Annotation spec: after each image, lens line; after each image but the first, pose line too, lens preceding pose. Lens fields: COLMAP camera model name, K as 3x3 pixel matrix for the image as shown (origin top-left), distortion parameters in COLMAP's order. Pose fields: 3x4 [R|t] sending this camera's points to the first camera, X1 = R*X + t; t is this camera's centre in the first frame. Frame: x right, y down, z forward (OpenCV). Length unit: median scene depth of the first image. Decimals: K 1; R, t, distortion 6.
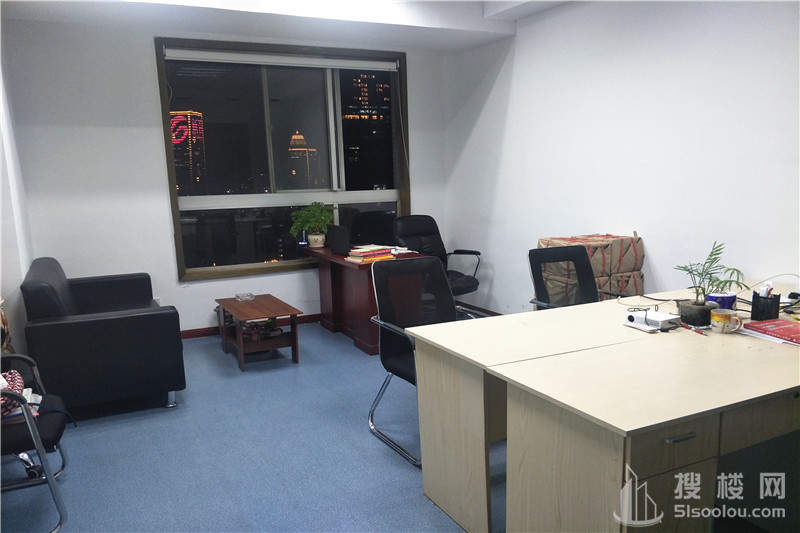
lens RADIAL K [[612.8, 0, 400.1], [0, 612.8, 294.4], [0, 0, 1]] dist [0.113692, -0.142627]
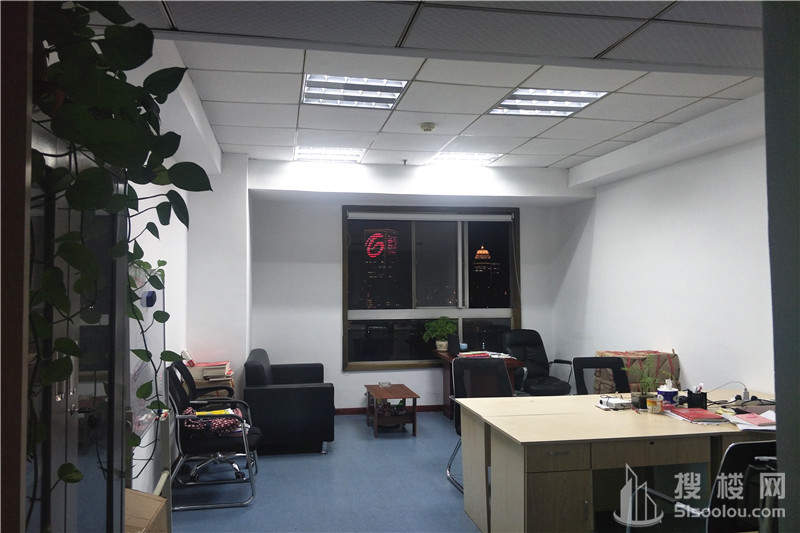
lens RADIAL K [[612.8, 0, 400.1], [0, 612.8, 294.4], [0, 0, 1]] dist [0.113692, -0.142627]
pose [[0.958625, 0.024052, -0.283654, 0.152720], [-0.074868, 0.982648, -0.169700, 0.035104], [0.274650, 0.183916, 0.943791, -0.287681]]
